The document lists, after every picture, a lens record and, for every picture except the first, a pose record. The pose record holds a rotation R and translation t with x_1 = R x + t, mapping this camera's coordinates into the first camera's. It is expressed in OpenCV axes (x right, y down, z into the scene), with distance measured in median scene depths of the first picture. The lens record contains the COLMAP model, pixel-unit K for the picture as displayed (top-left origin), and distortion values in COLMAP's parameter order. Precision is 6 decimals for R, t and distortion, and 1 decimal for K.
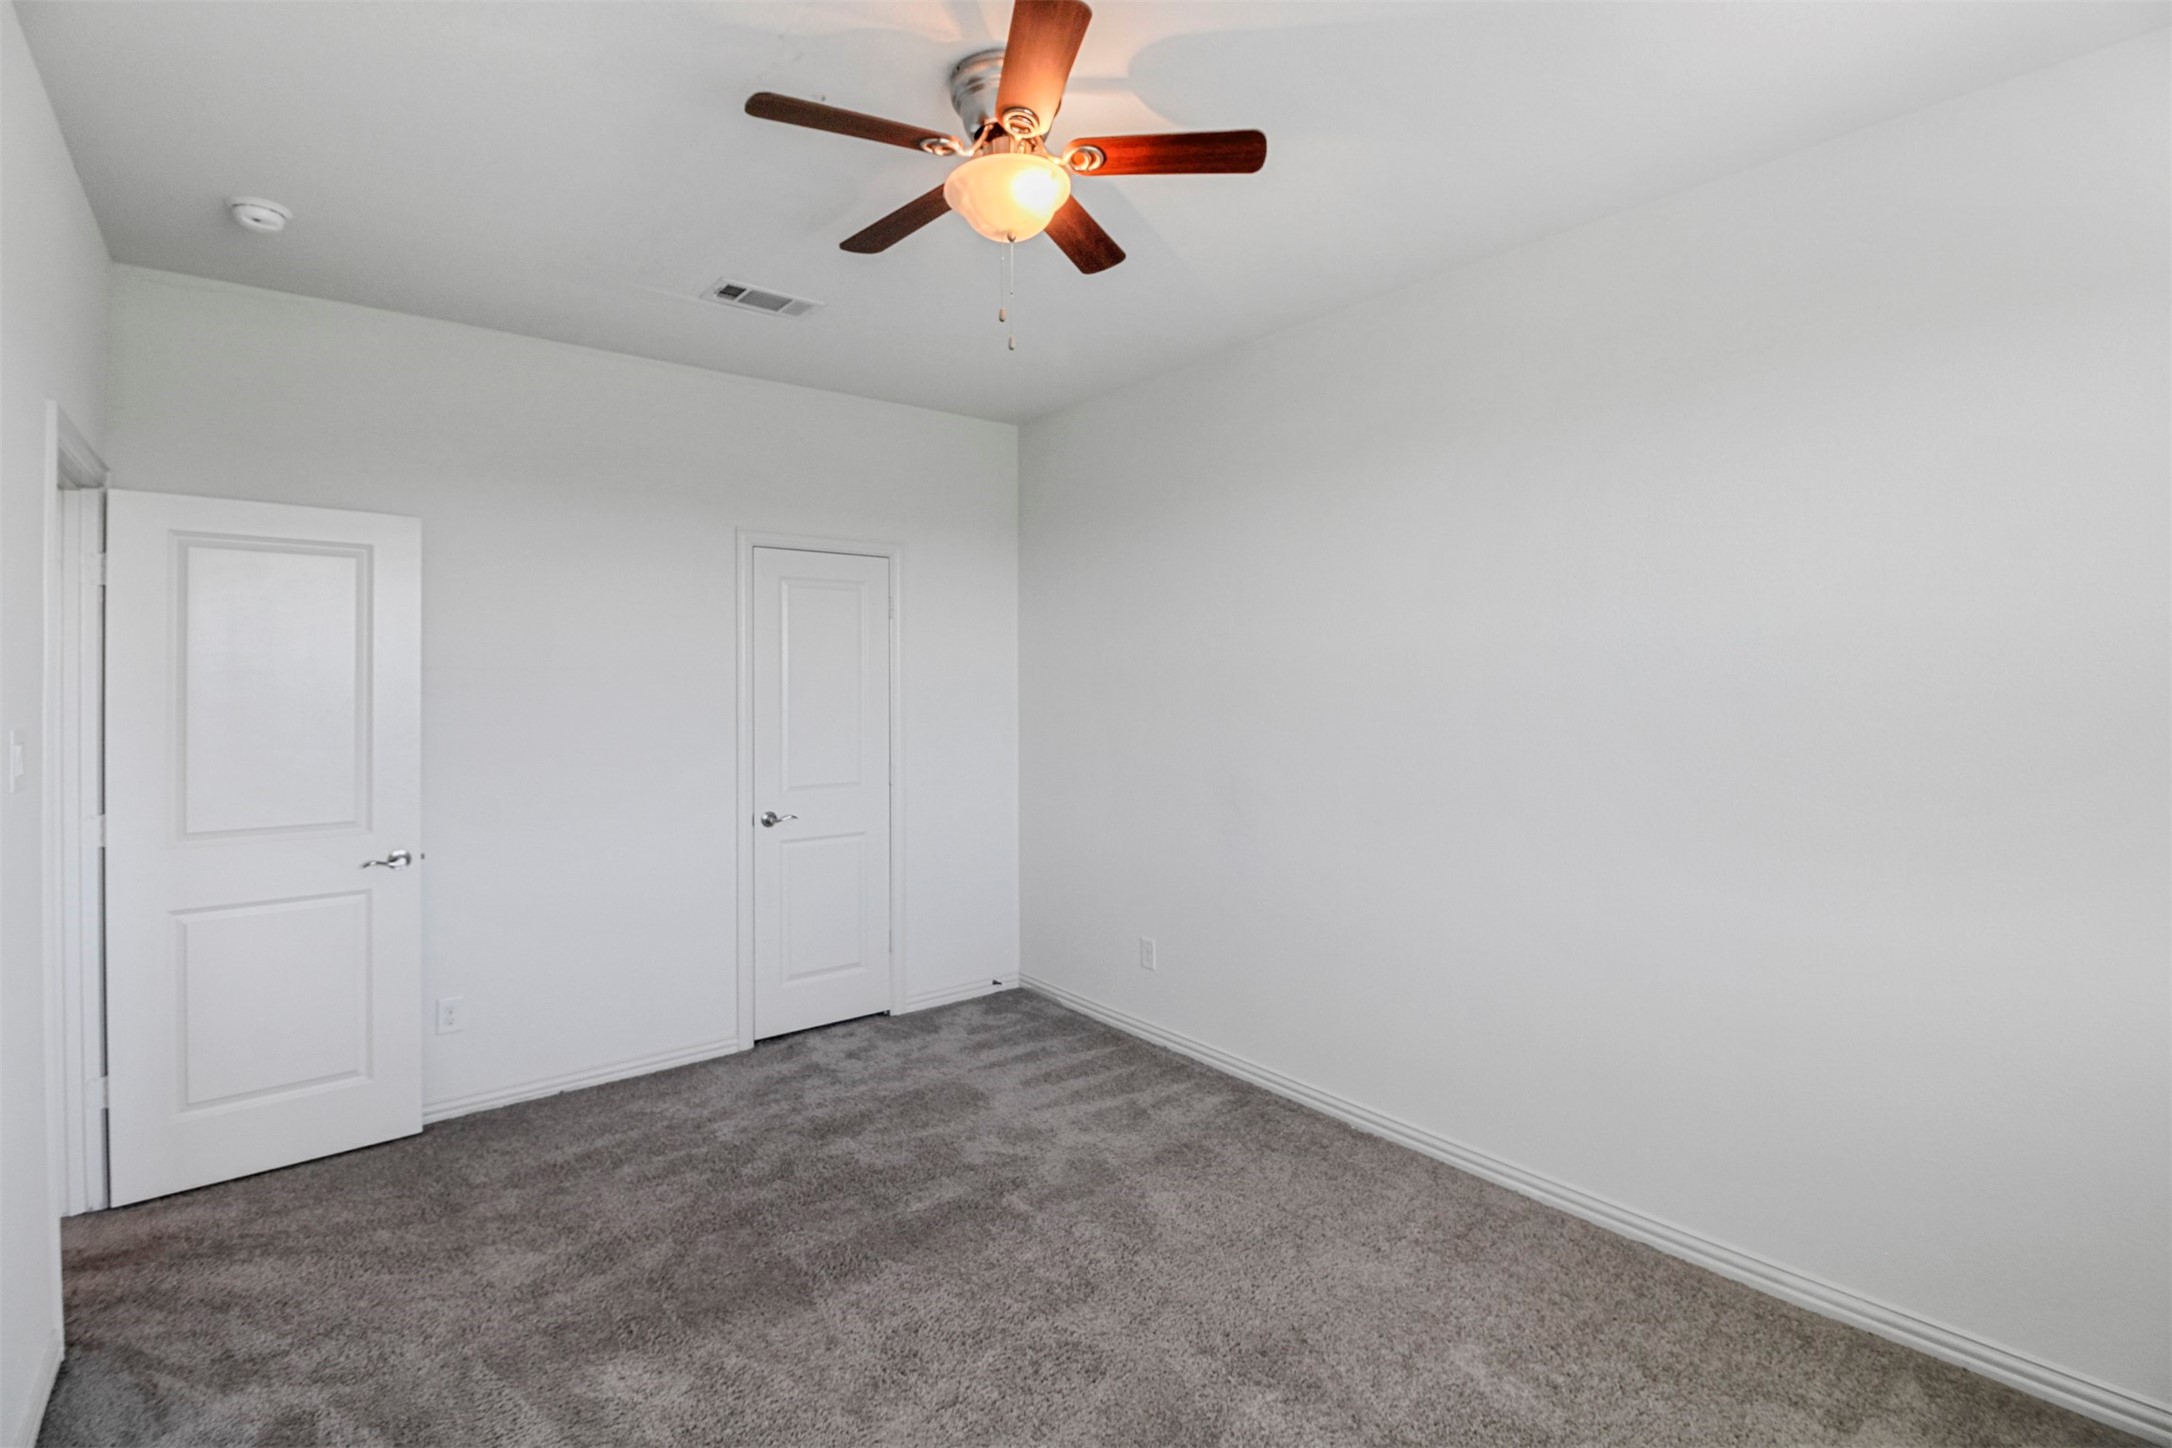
lens RADIAL K [[1013.5, 0, 1097.3], [0, 1013.5, 666.2], [0, 0, 1]] dist [-0.001602, -0.010880]
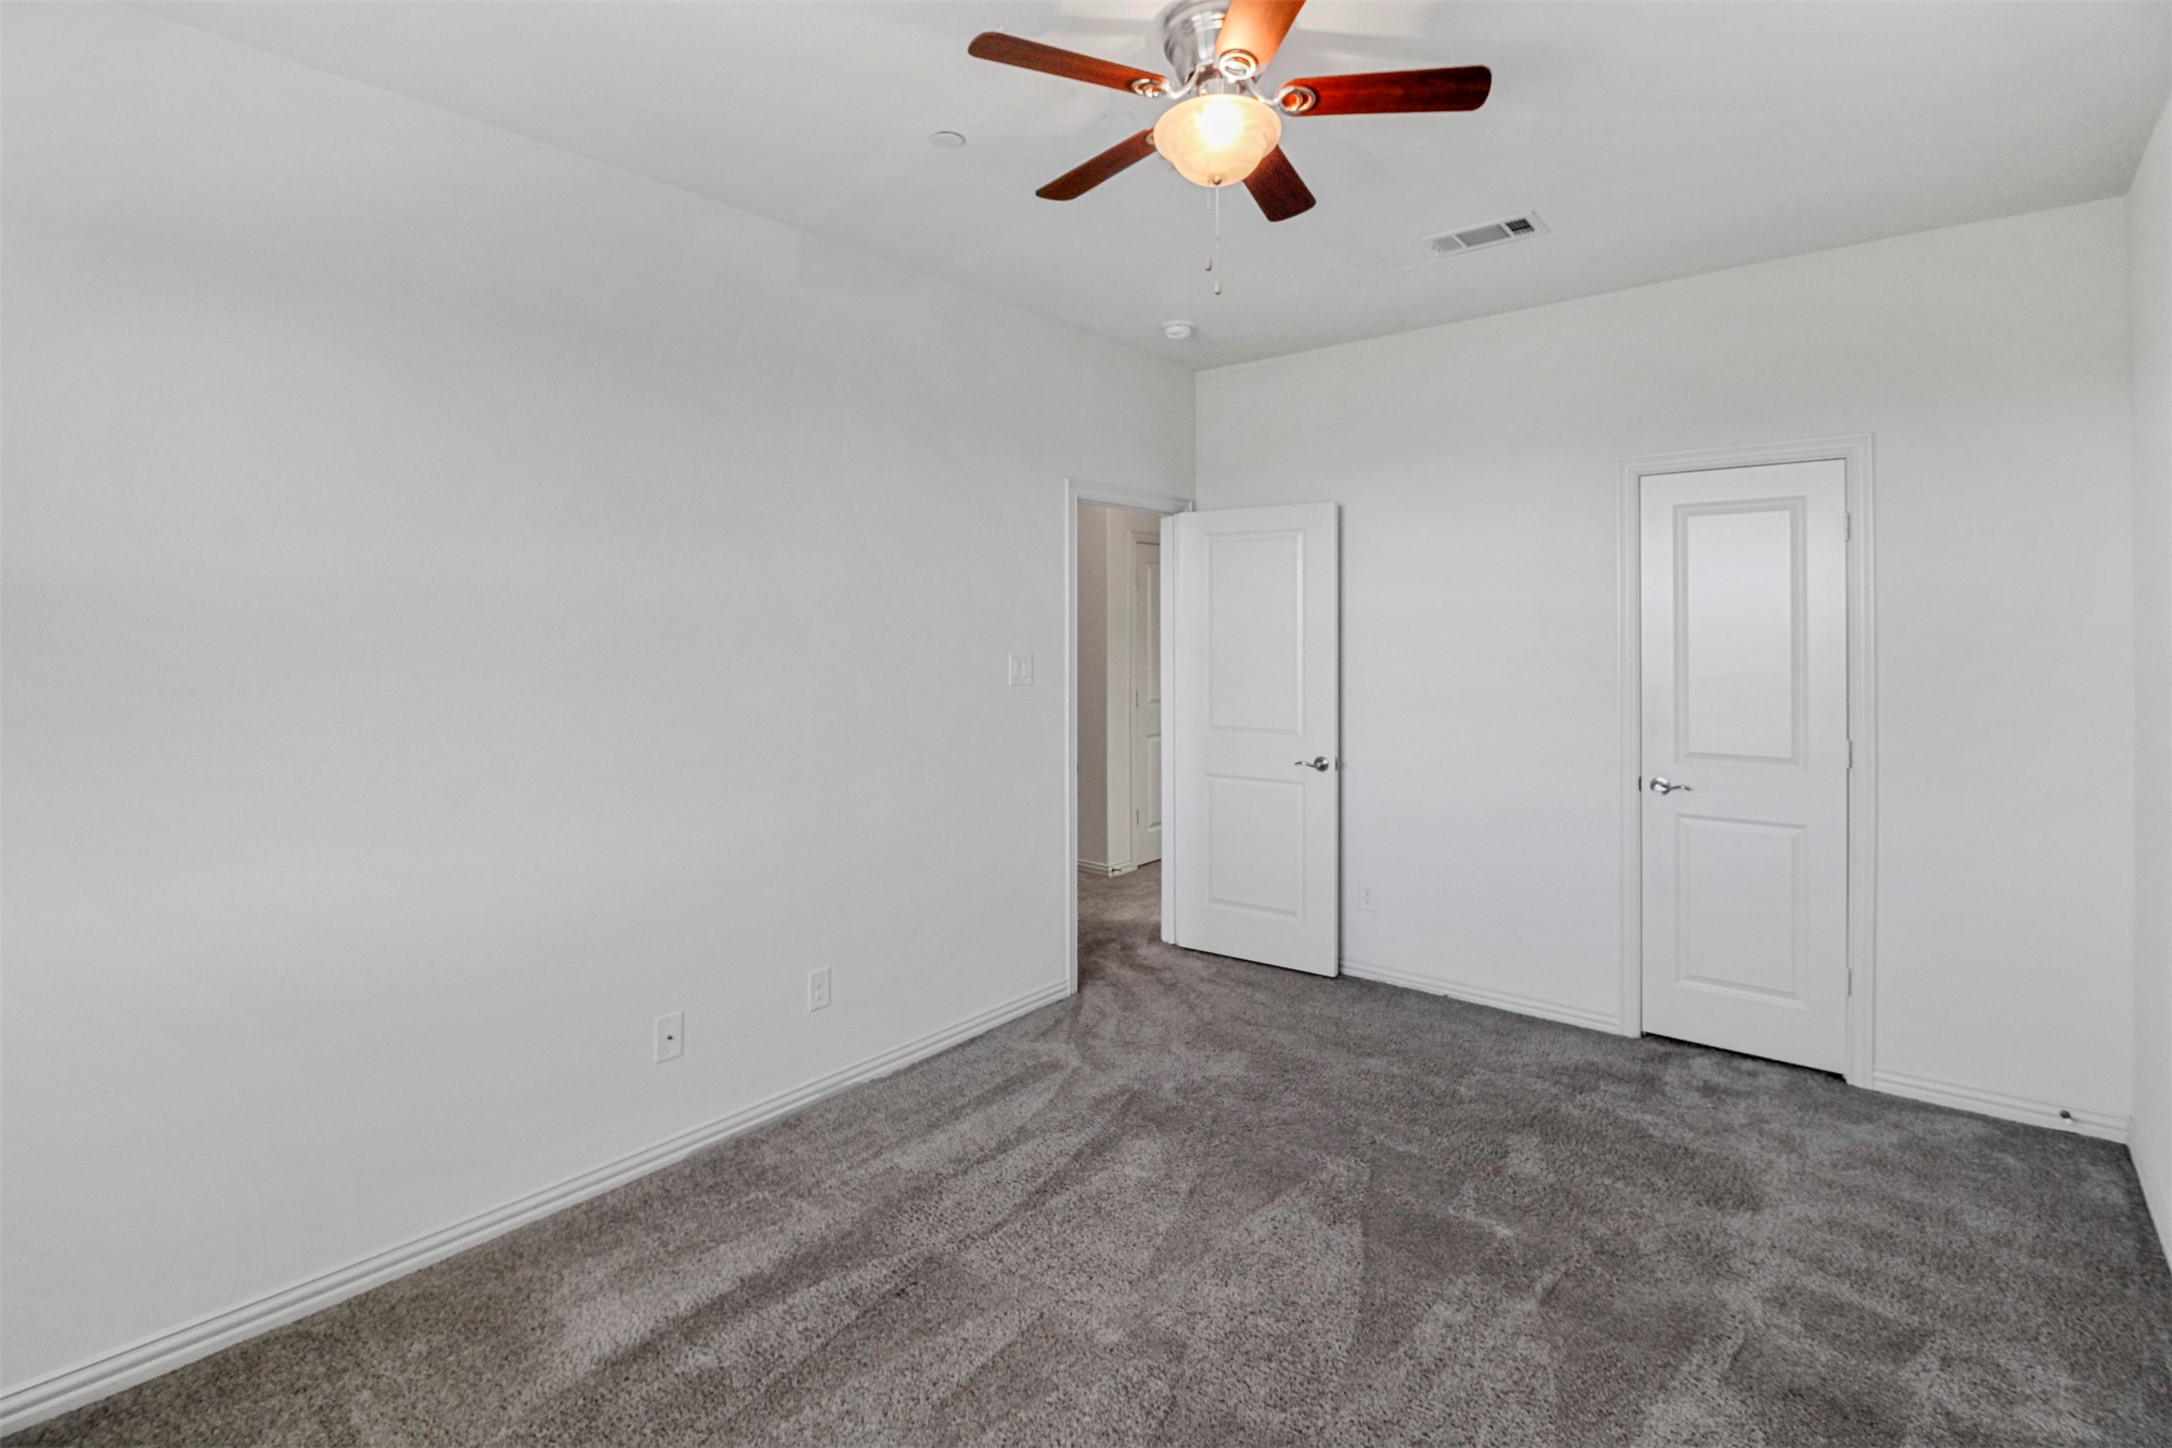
lens RADIAL K [[1013.5, 0, 1097.3], [0, 1013.5, 666.2], [0, 0, 1]] dist [-0.001602, -0.010880]
pose [[0.215492, 0.032897, -0.975951, 0.460073], [0.012352, 0.999261, 0.036410, 0.012395], [0.976428, -0.019902, 0.214926, 0.386584]]
